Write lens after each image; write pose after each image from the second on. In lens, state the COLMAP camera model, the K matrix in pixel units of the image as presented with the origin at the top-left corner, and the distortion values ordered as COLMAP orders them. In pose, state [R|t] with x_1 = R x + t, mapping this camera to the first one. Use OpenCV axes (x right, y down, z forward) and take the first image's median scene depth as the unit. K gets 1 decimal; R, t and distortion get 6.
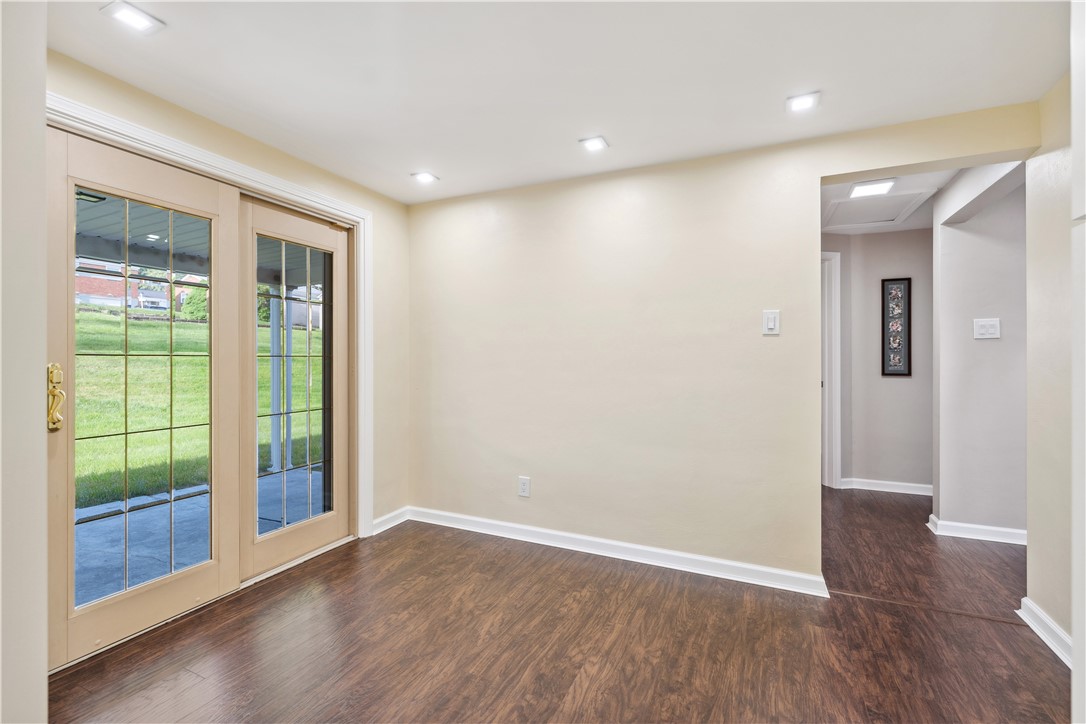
lens RADIAL K [[469.6, 0, 543.0], [0, 469.6, 357.8], [0, 0, 1]] dist [-0.007509, -0.000094]
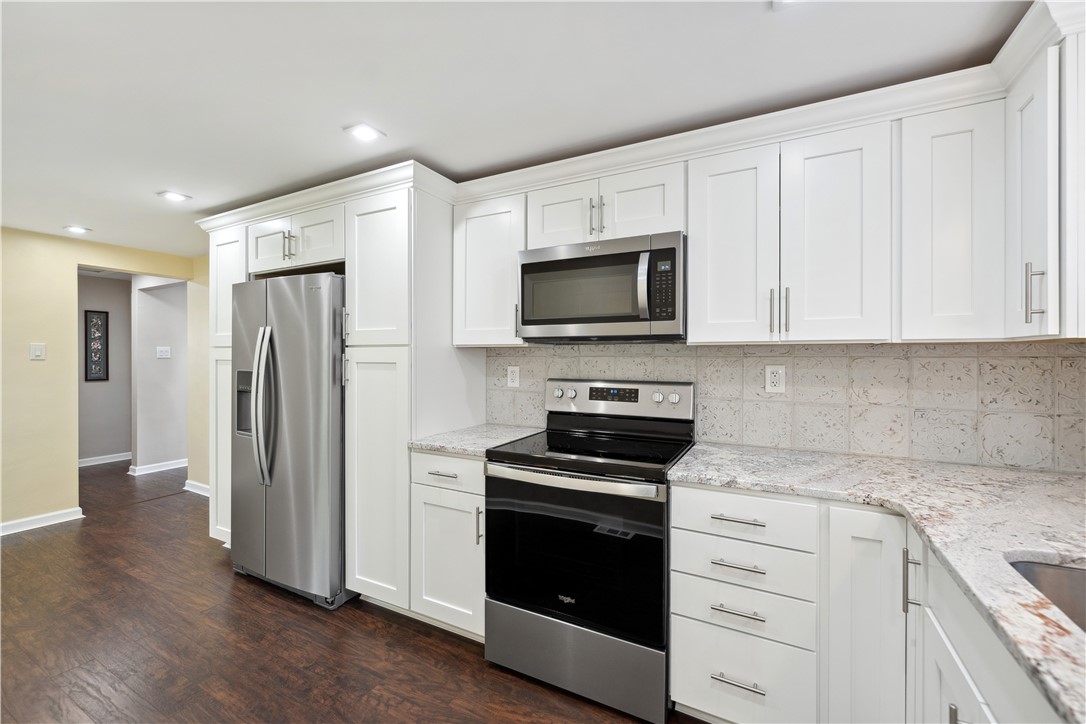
lens RADIAL K [[451.7, 0, 547.3], [0, 451.7, 357.8], [0, 0, 1]] dist [0.000960, 0.000086]
pose [[0.061210, -0.001711, 0.998123, -0.818051], [-0.003223, 0.999993, 0.001911, -0.060118], [-0.998120, -0.003334, 0.061204, -0.681698]]
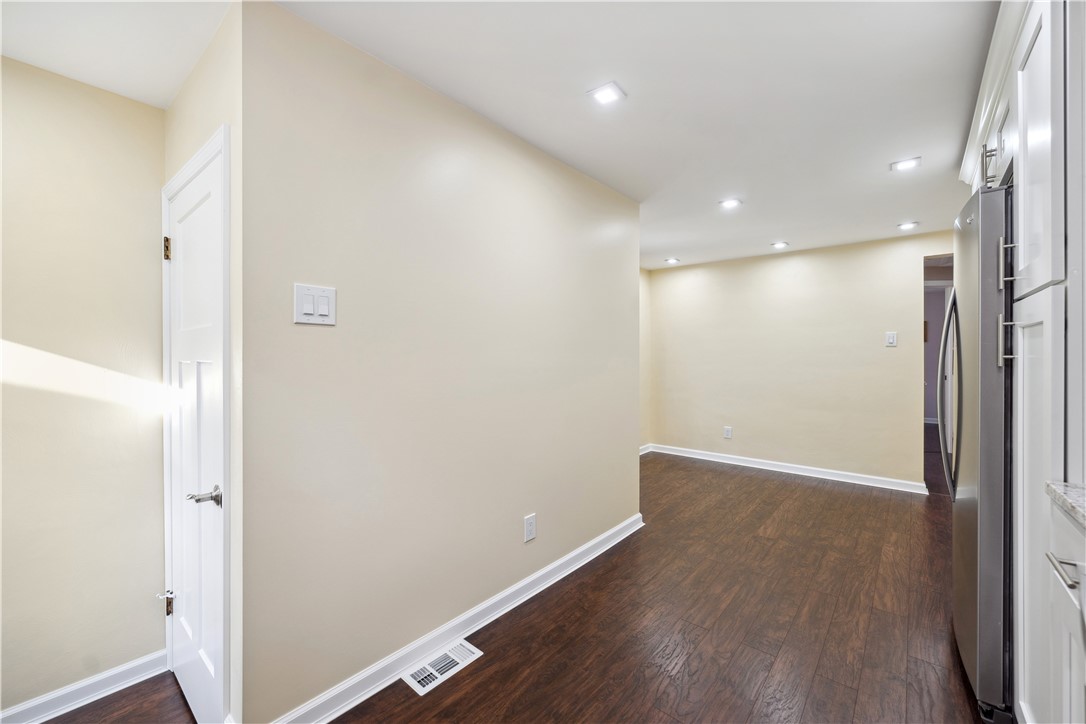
lens RADIAL K [[430.4, 0, 546.4], [0, 430.4, 358.1], [0, 0, 1]] dist [-0.000099, -0.000043]
pose [[0.963782, 0.000018, -0.266690, -0.317663], [0.001766, 0.999978, 0.006451, -0.015752], [0.266684, -0.006689, 0.963761, -0.867584]]
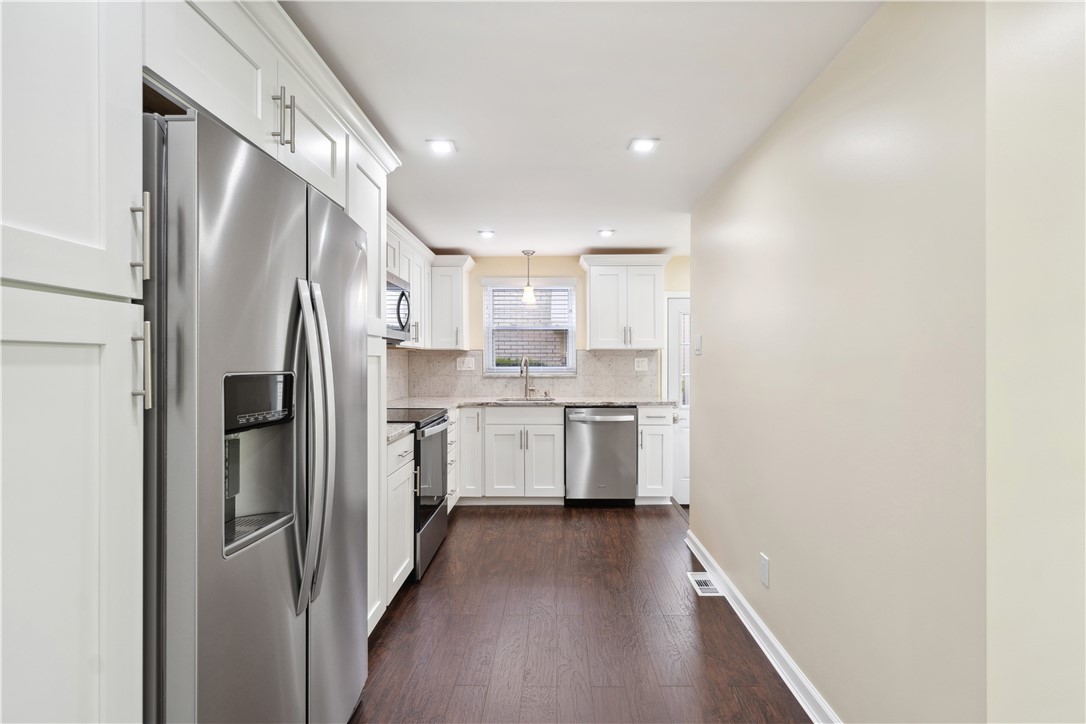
lens RADIAL K [[494.8, 0, 547.7], [0, 494.8, 360.8], [0, 0, 1]] dist [0.000500, 0.000560]
pose [[-0.912259, -0.001063, -0.409613, 0.131689], [0.000217, 0.999995, -0.003079, -0.036531], [0.409614, -0.002898, -0.912254, 0.604235]]
